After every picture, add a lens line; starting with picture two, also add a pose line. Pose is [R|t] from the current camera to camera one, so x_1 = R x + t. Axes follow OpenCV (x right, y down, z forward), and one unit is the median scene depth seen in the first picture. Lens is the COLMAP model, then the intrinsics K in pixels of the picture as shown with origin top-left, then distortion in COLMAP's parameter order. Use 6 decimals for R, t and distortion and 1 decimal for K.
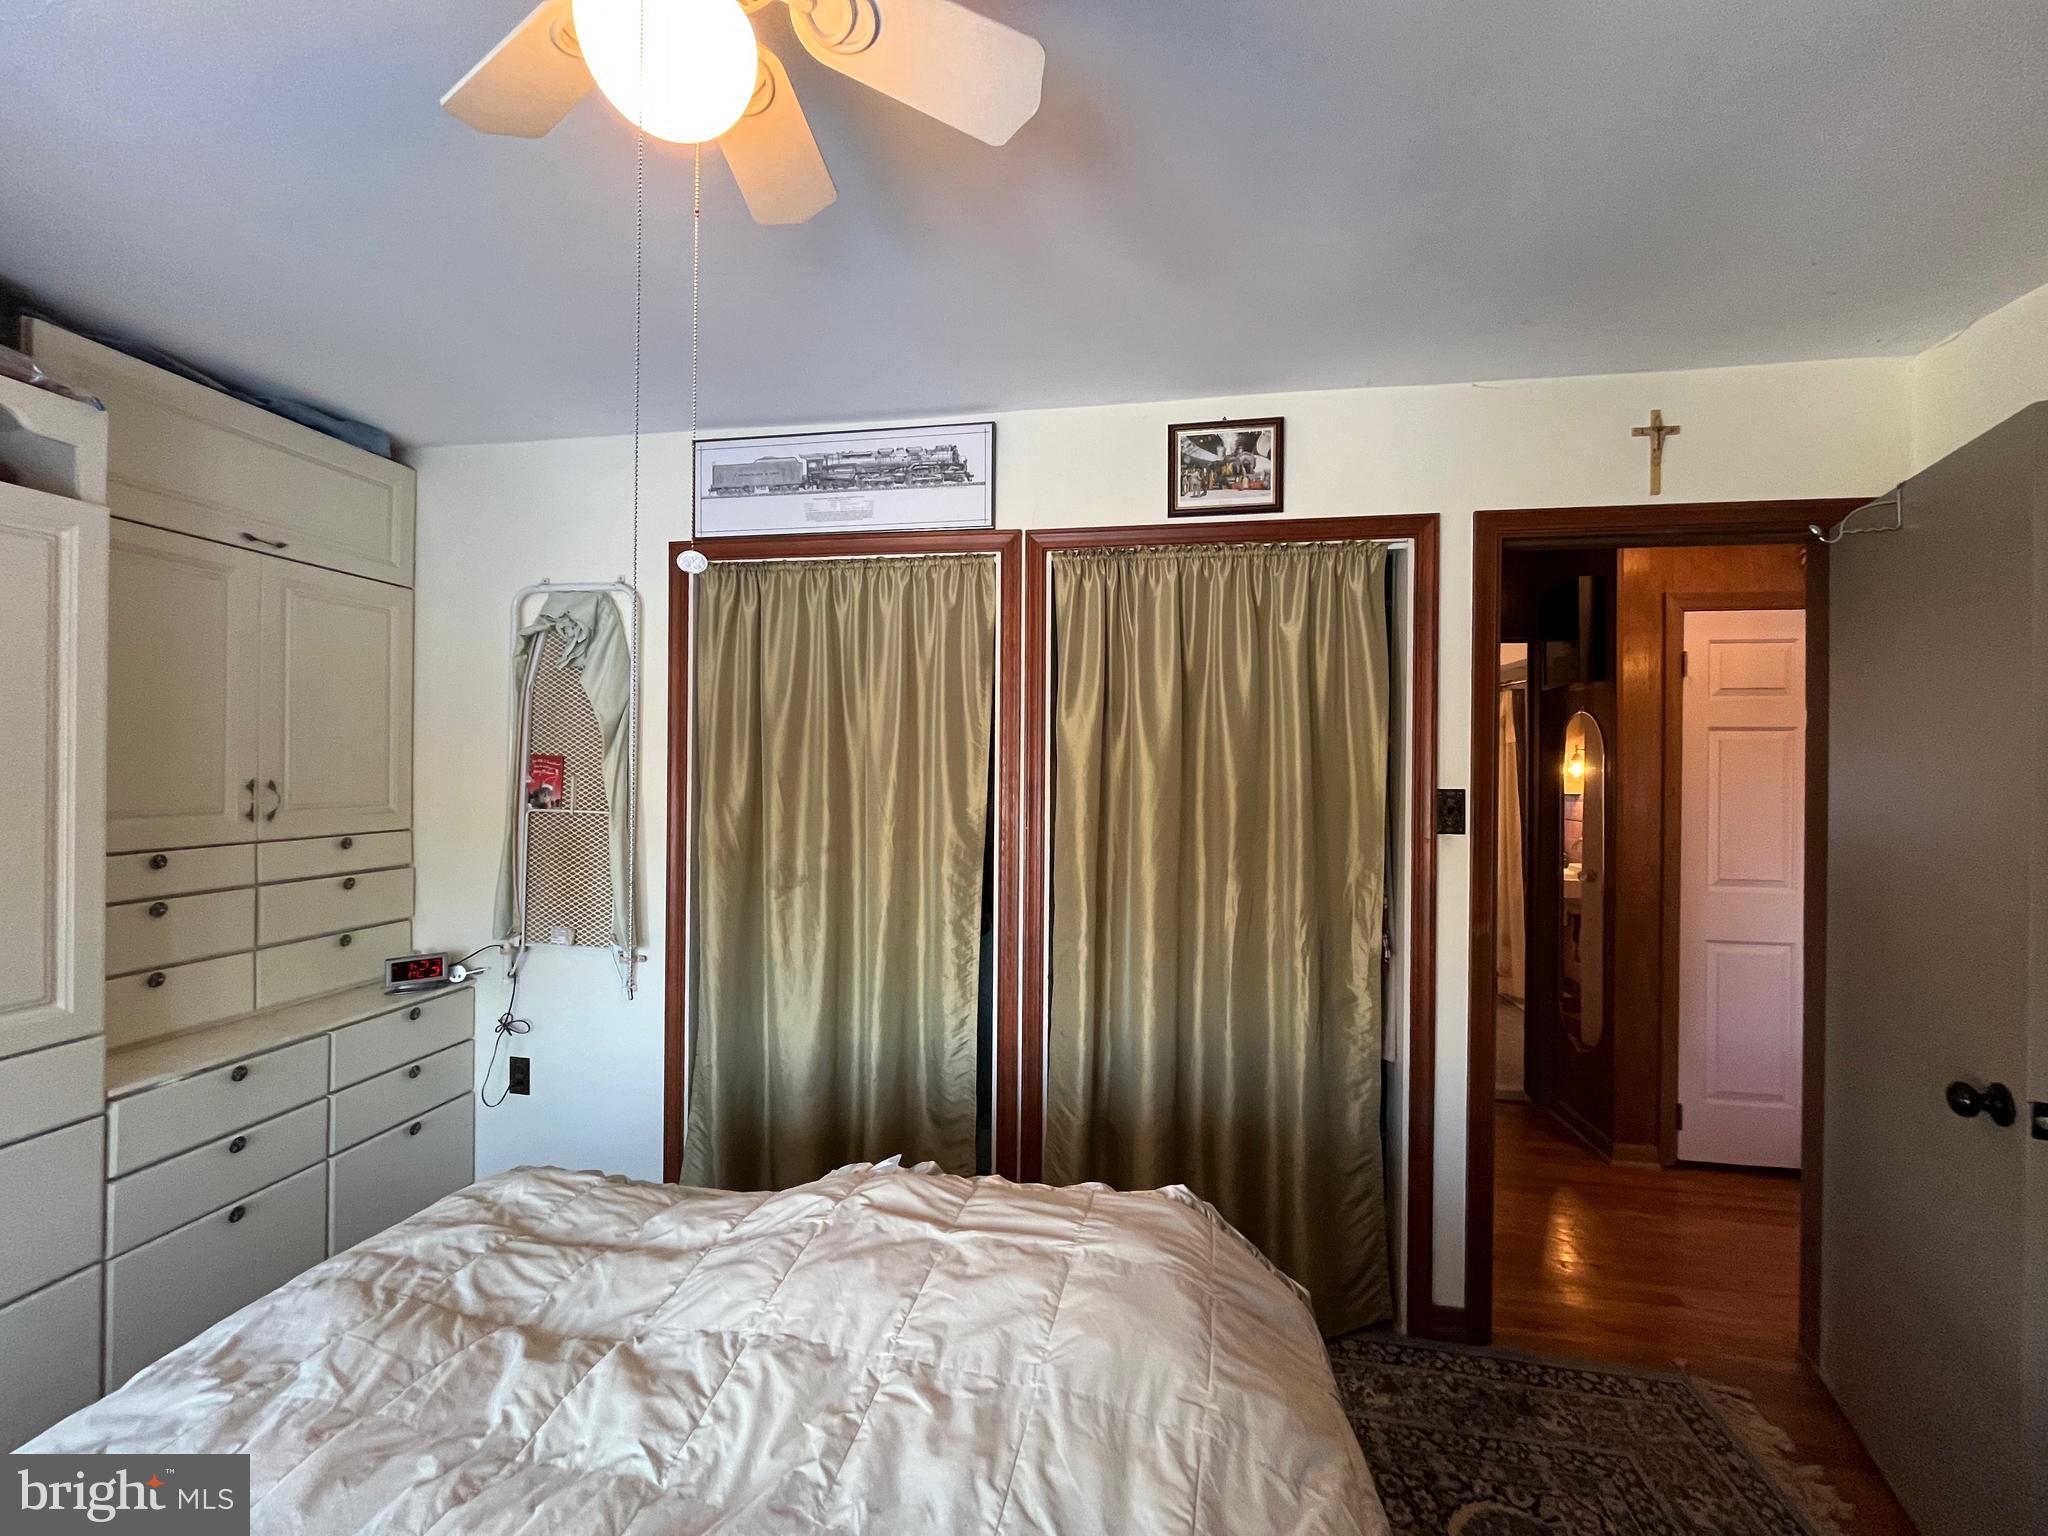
lens RADIAL K [[833.3, 0, 1014.5], [0, 833.3, 764.2], [0, 0, 1]] dist [-0.005880, -0.000442]
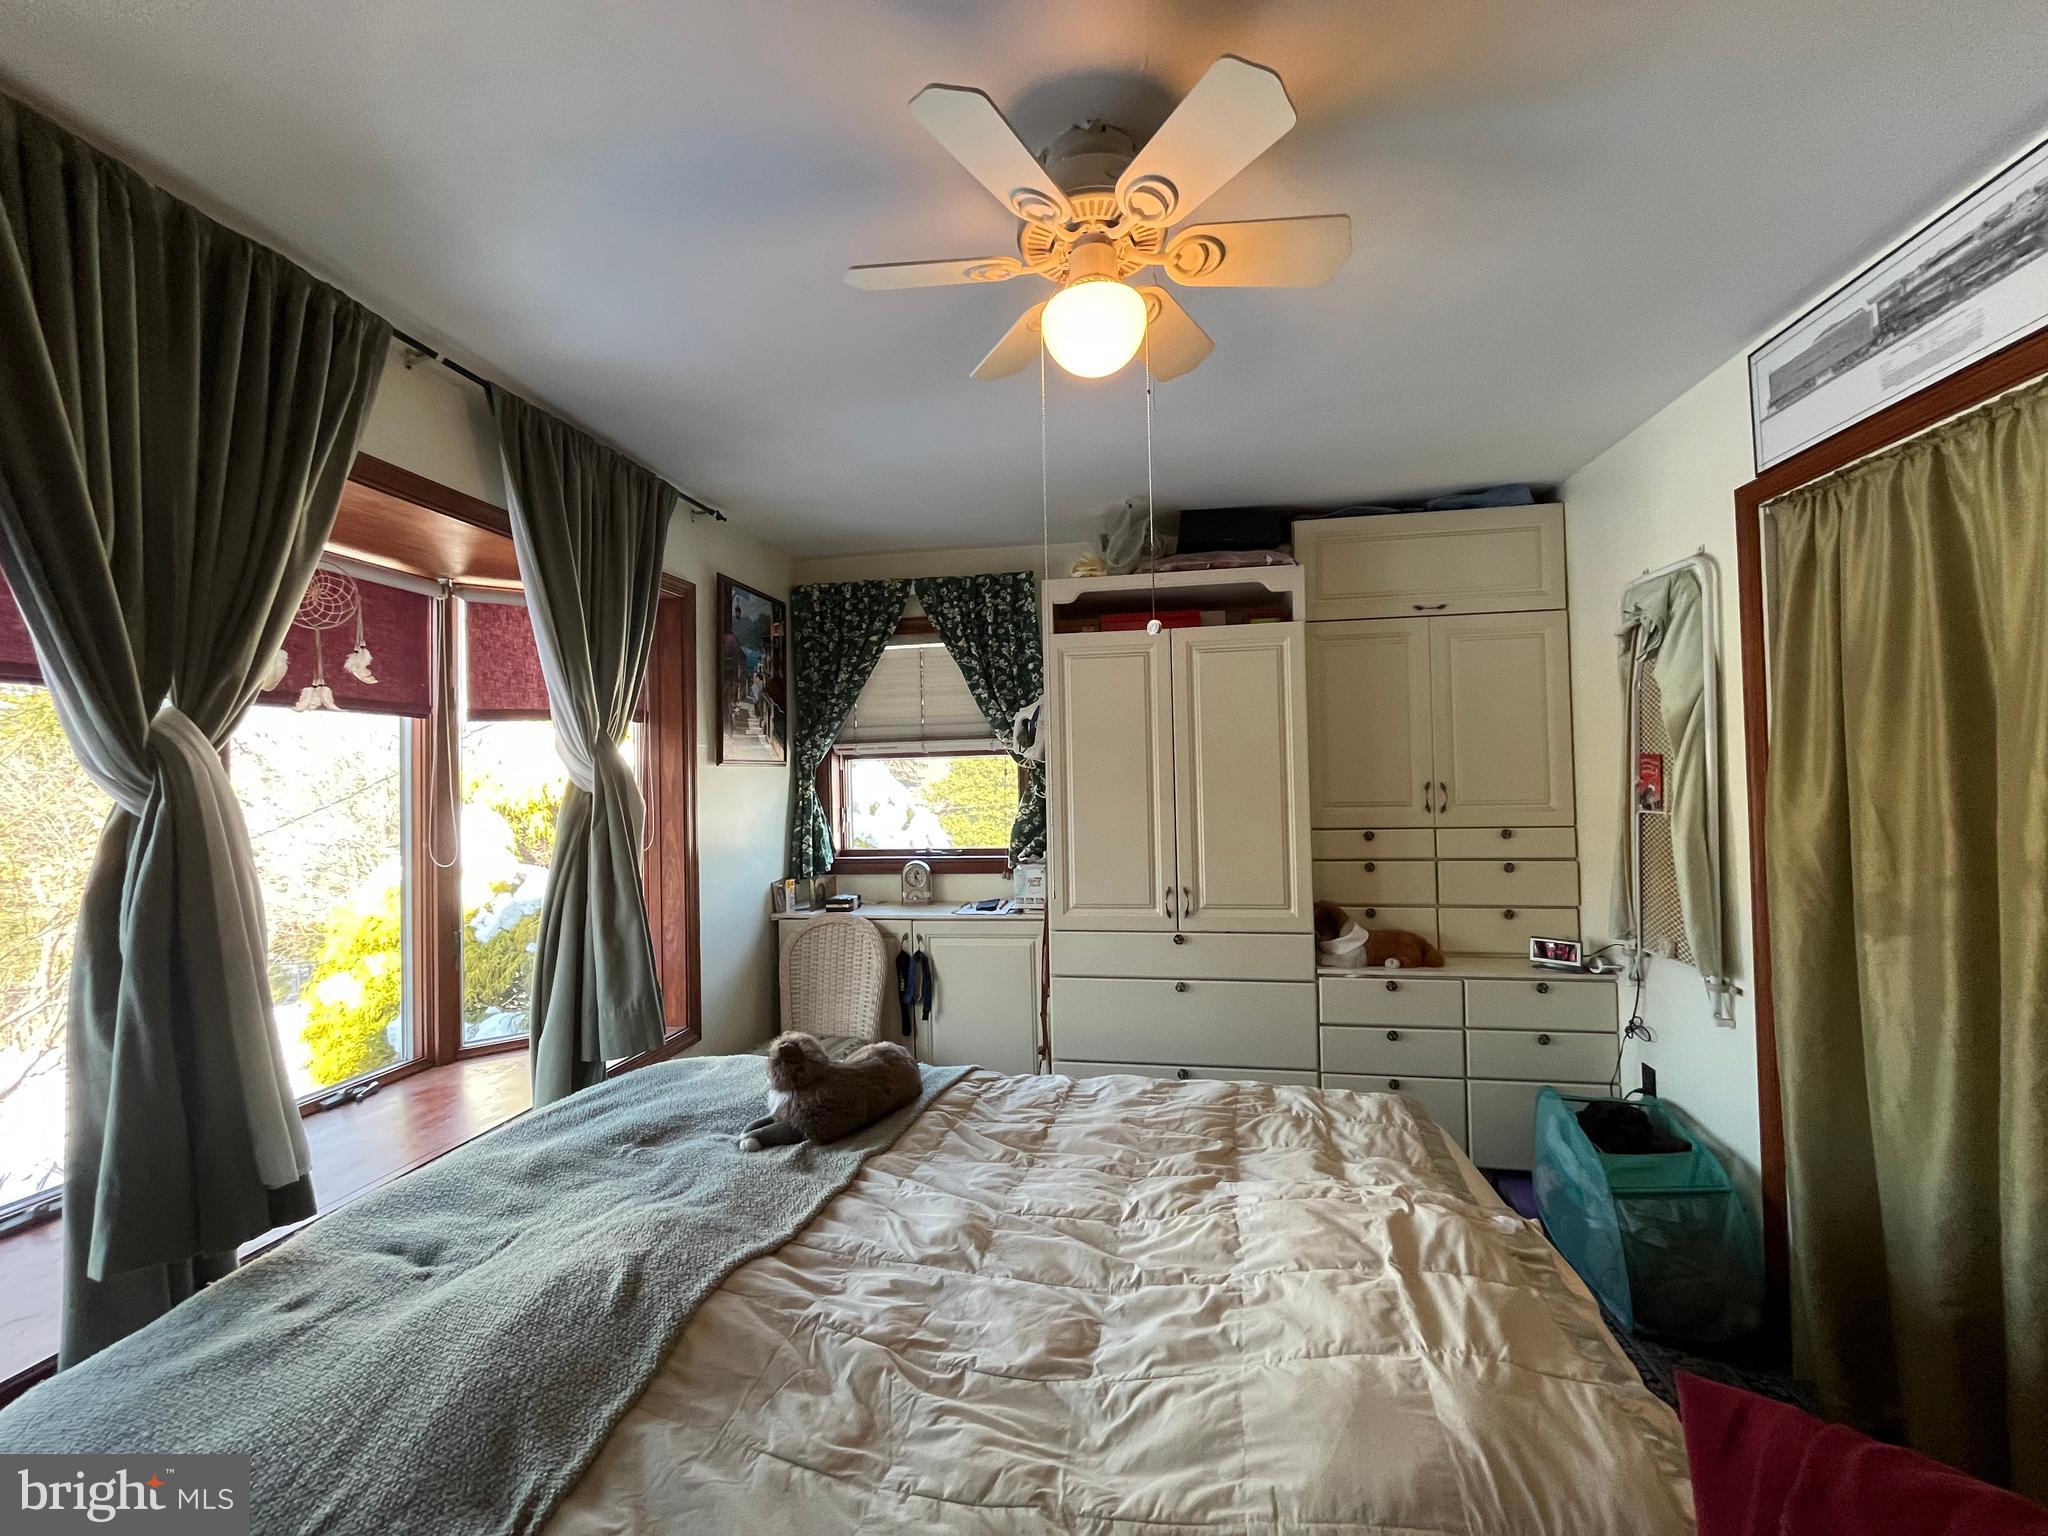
lens RADIAL K [[833.3, 0, 1014.5], [0, 833.3, 764.2], [0, 0, 1]] dist [-0.005880, -0.000442]
pose [[-0.017522, -0.031440, -0.999352, 0.468577], [0.021477, 0.999263, -0.031814, 0.018053], [0.999616, -0.022020, -0.016834, 0.333855]]
